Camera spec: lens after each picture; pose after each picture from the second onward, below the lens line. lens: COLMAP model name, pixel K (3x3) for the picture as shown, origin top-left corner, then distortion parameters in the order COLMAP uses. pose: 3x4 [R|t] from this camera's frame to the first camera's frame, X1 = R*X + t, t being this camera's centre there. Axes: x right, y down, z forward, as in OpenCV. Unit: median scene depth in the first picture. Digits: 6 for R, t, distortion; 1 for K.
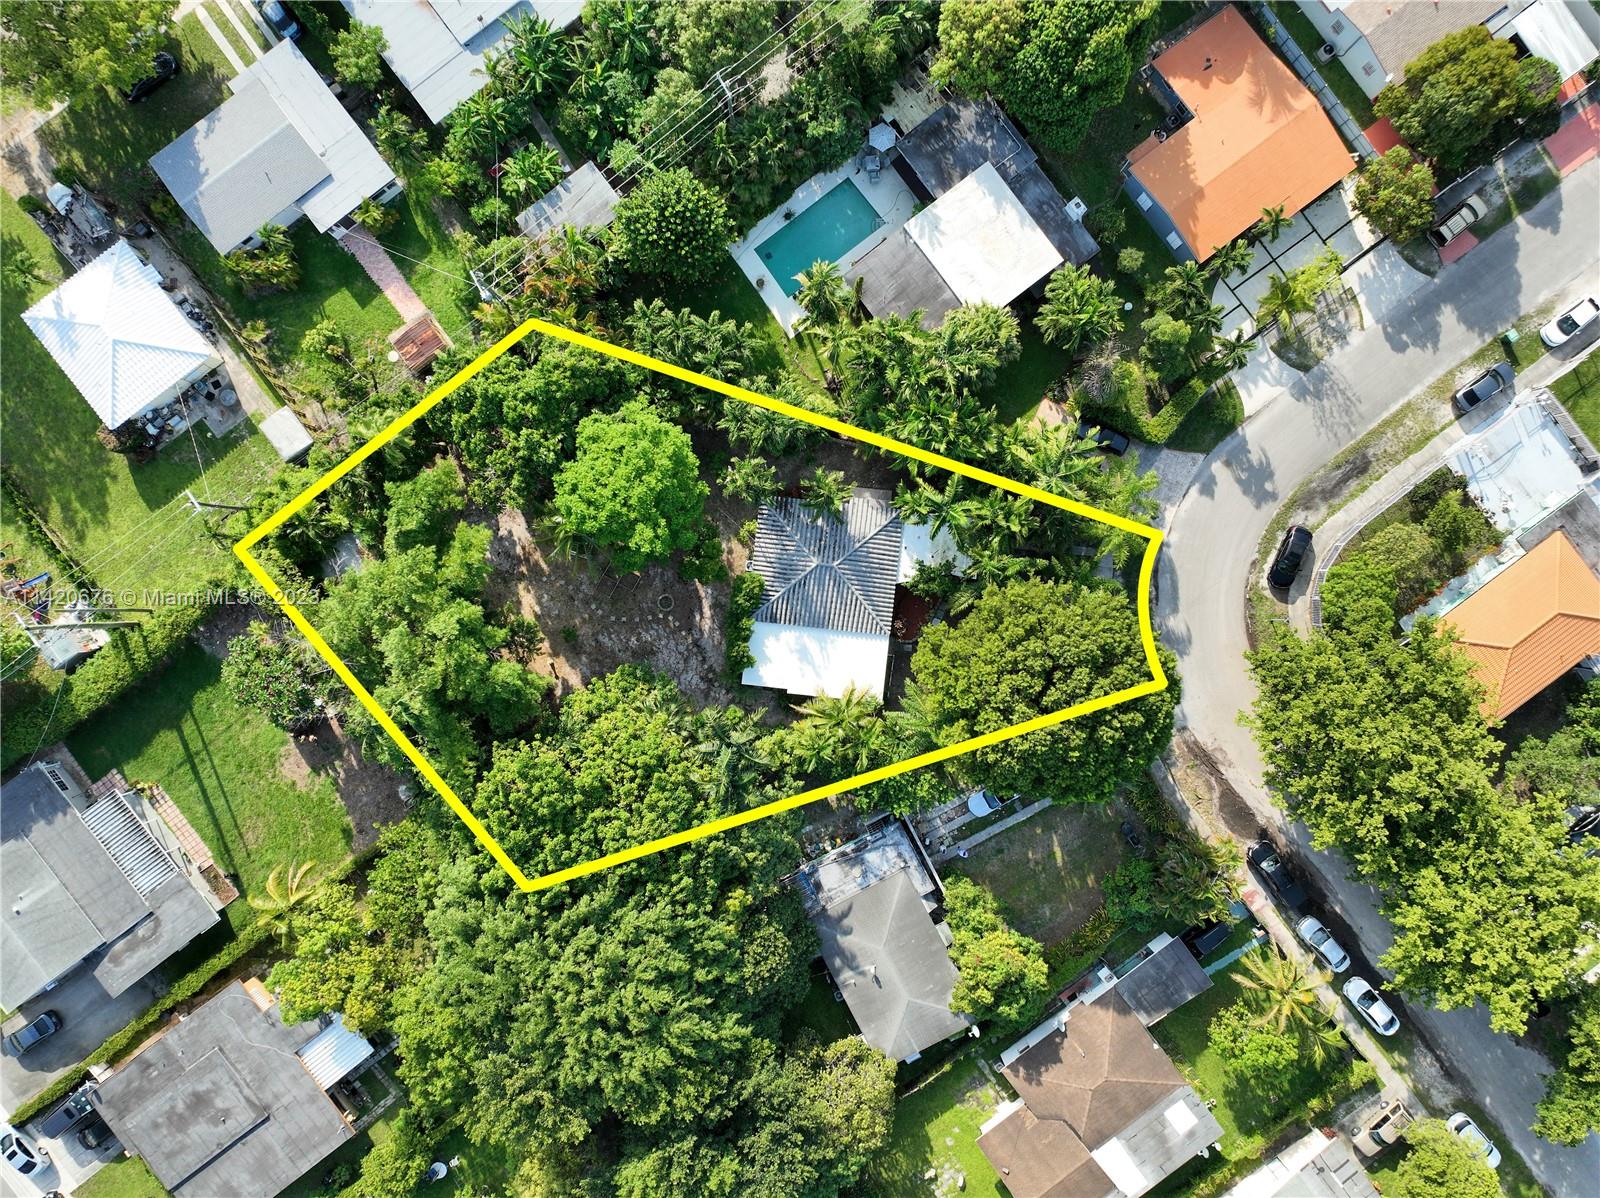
lens RADIAL K [[1129.0, 0, 806.7], [0, 1129.0, 595.5], [0, 0, 1]] dist [-0.000691, 0.017108]
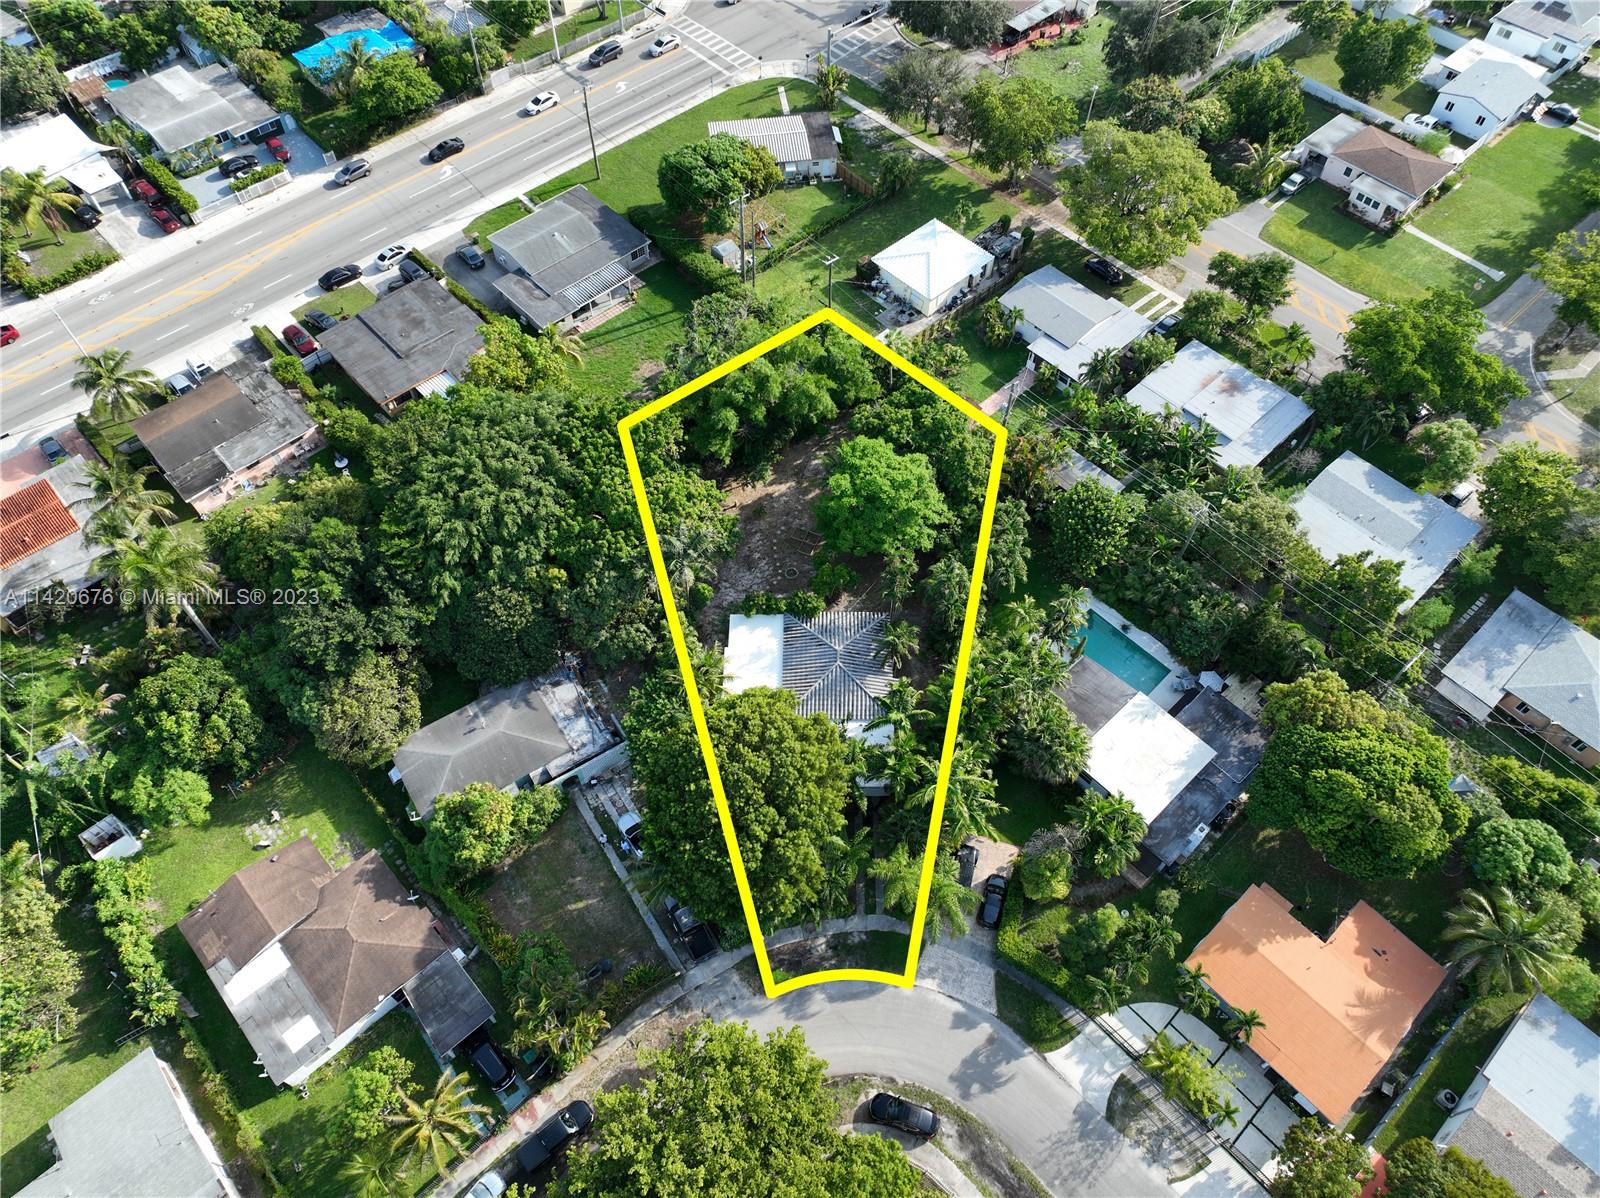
lens RADIAL K [[1129.0, 0, 799.8], [0, 1129.0, 601.0], [0, 0, 1]] dist [-0.000691, 0.017108]
pose [[0.097519, 0.820824, -0.562795, 0.607654], [-0.995139, 0.072616, -0.066526, 0.083255], [-0.013738, 0.566546, 0.823915, 0.009229]]
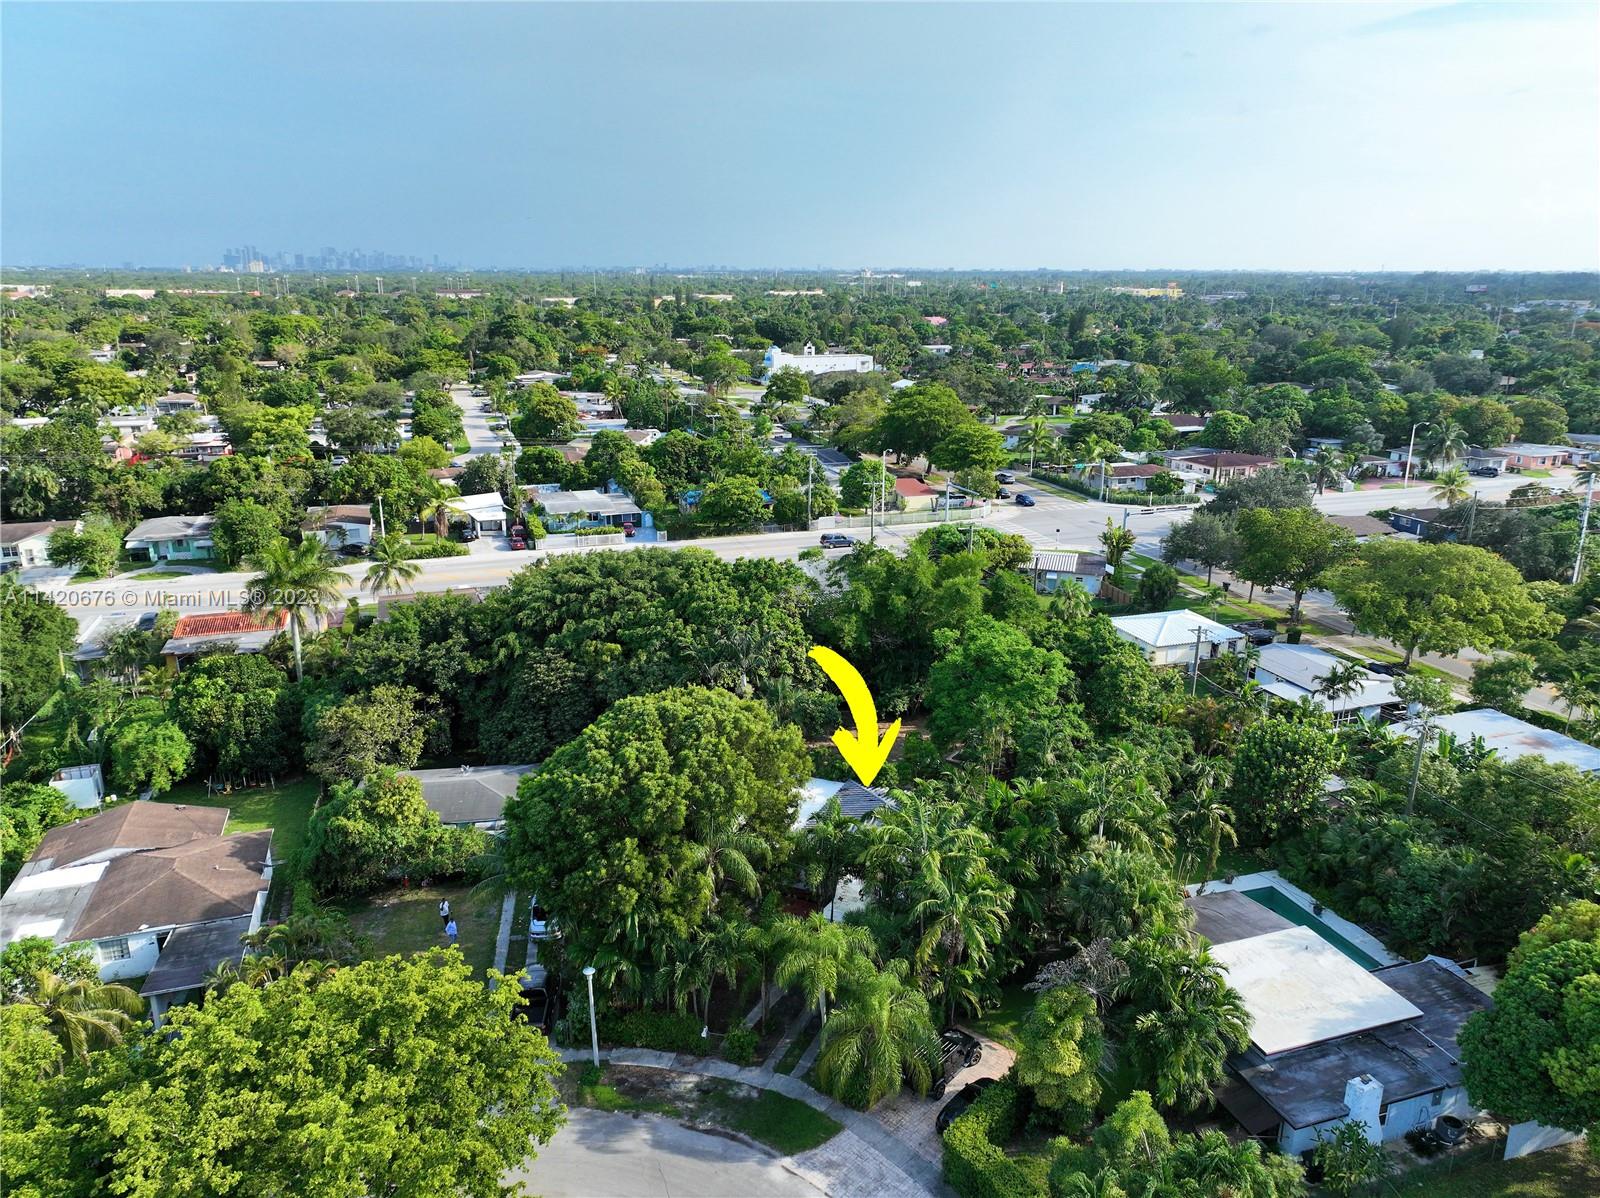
lens RADIAL K [[1129.0, 0, 796.8], [0, 1129.0, 595.8], [0, 0, 1]] dist [-0.000691, 0.017108]
pose [[-0.322026, 0.261024, -0.910036, 0.790164], [-0.946664, -0.100219, 0.306242, -0.213628], [-0.011267, 0.960116, 0.279375, 0.577640]]
